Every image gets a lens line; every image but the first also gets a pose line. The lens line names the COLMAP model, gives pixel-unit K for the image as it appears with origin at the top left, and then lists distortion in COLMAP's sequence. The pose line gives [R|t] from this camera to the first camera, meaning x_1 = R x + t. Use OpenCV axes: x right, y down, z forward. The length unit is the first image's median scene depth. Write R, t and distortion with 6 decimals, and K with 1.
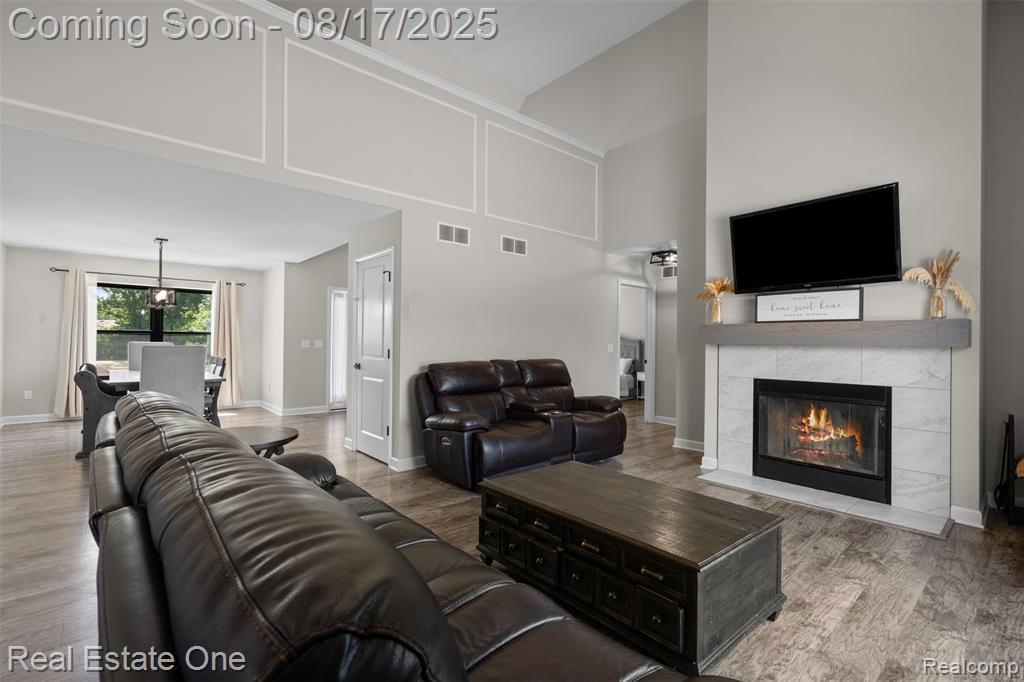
lens RADIAL K [[465.0, 0, 513.4], [0, 465.0, 346.2], [0, 0, 1]] dist [-0.004182, 0.001080]
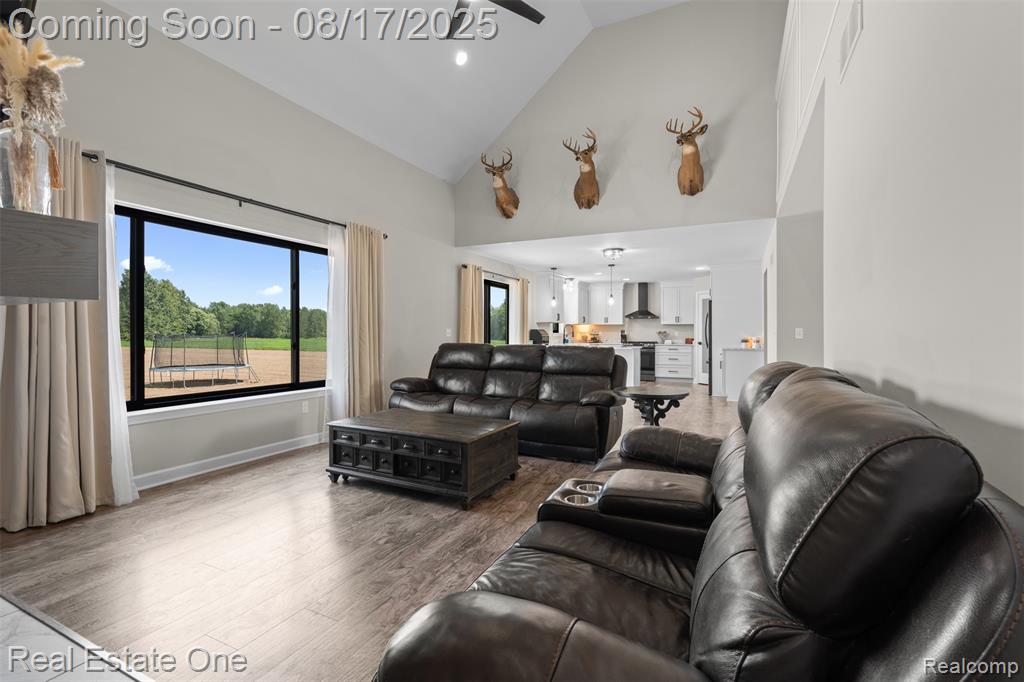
lens RADIAL K [[465.0, 0, 508.4], [0, 465.0, 334.1], [0, 0, 1]] dist [-0.004182, 0.001080]
pose [[-0.924491, -0.012633, -0.380994, 0.308565], [-0.016919, 0.999826, 0.007901, 0.008190], [0.380827, 0.013751, -0.924544, 1.390940]]
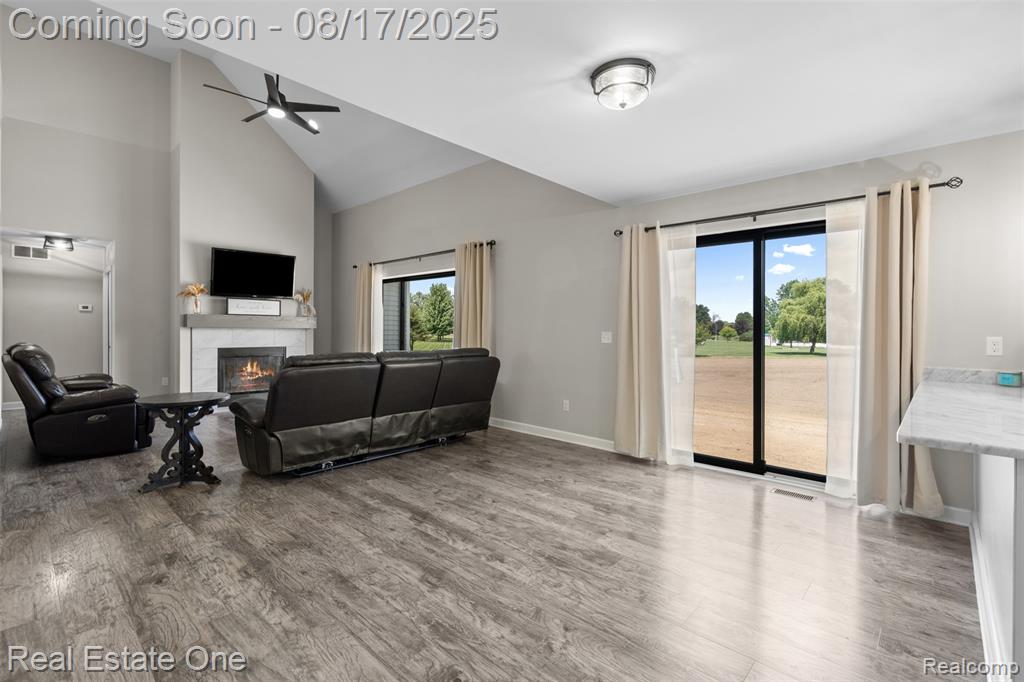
lens RADIAL K [[465.0, 0, 510.9], [0, 465.0, 331.7], [0, 0, 1]] dist [-0.004182, 0.001080]
pose [[-0.096913, -0.013032, 0.995208, -1.206551], [0.000999, 0.999912, 0.013191, -0.009257], [-0.995292, 0.002273, -0.096891, 0.134965]]
